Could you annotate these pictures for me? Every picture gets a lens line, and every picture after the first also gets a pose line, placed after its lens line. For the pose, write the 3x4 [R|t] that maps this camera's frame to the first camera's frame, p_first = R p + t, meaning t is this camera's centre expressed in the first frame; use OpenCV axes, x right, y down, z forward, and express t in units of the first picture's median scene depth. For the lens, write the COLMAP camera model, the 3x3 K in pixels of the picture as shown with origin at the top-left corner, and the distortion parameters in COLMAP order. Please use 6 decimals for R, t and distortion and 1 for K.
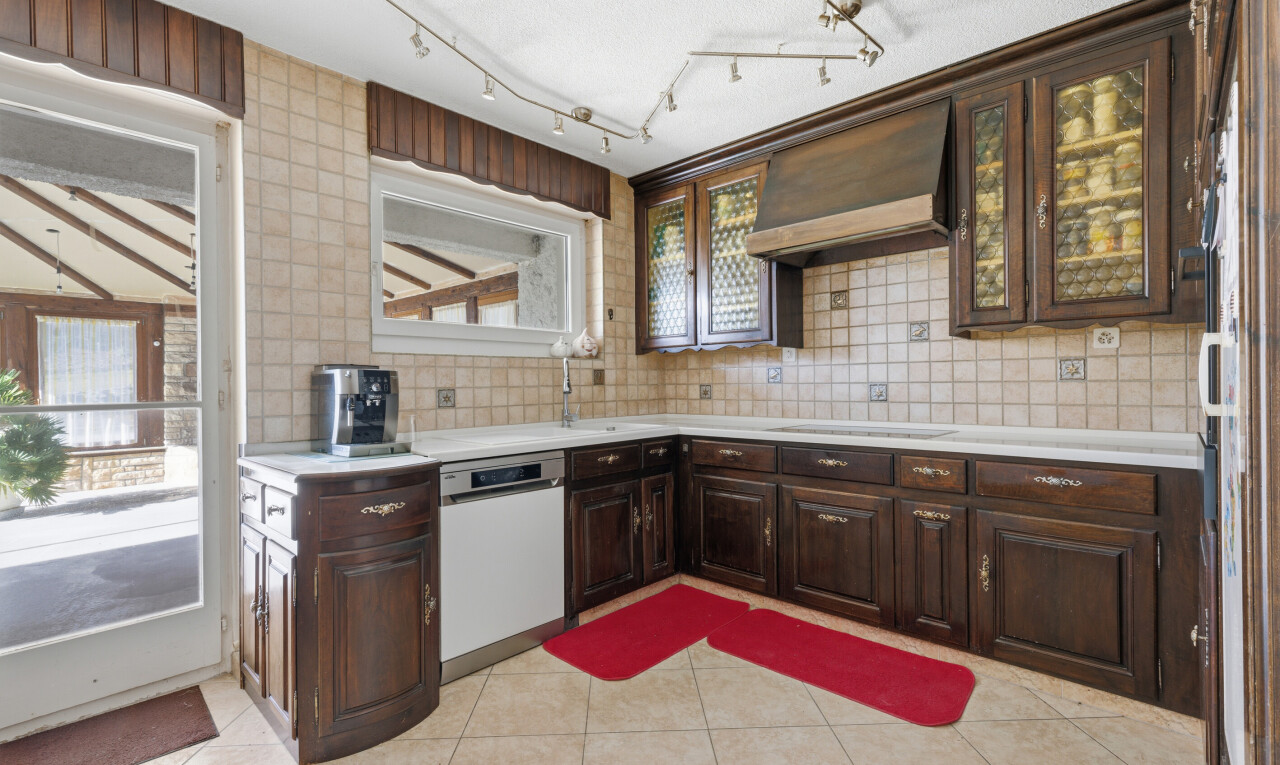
lens RADIAL K [[571.6, 0, 640.0], [0, 571.6, 382.5], [0, 0, 1]] dist [0.002491, 0.000264]
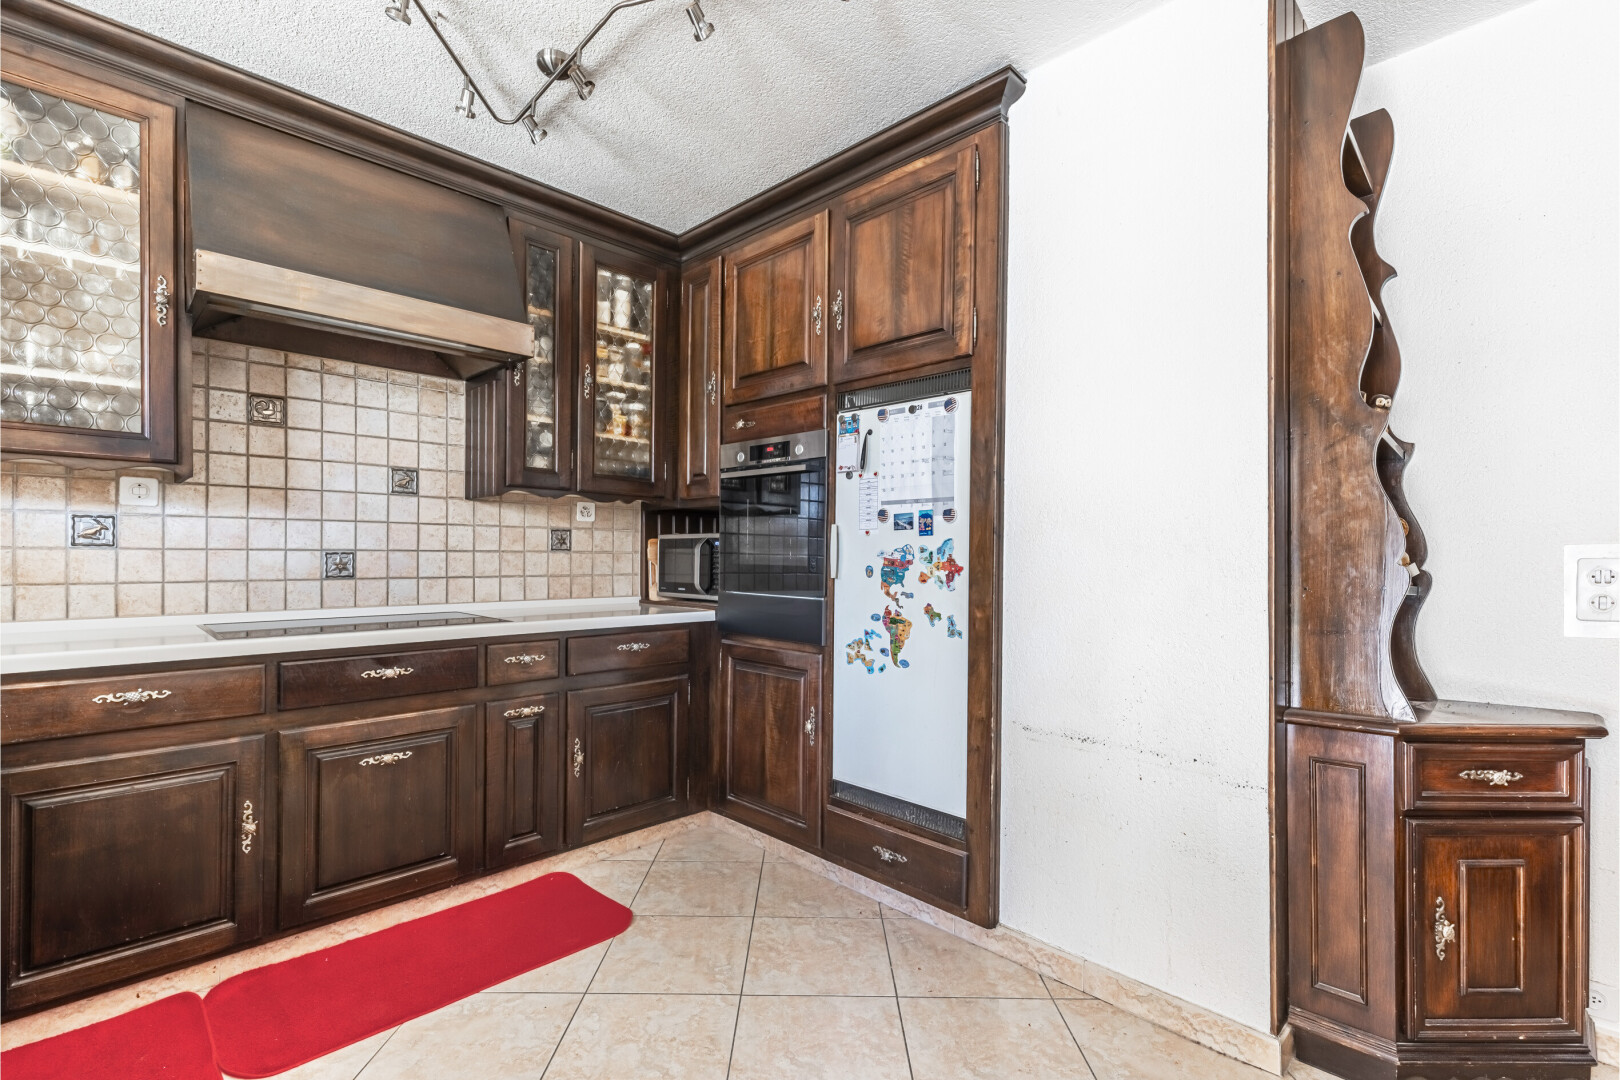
lens RADIAL K [[731.2, 0, 817.2], [0, 731.2, 557.4], [0, 0, 1]] dist [0.001995, 0.000236]
pose [[0.026019, 0.003487, 0.999655, -0.467218], [-0.012099, 0.999922, -0.003173, 0.005430], [-0.999588, -0.012013, 0.026059, 0.475485]]
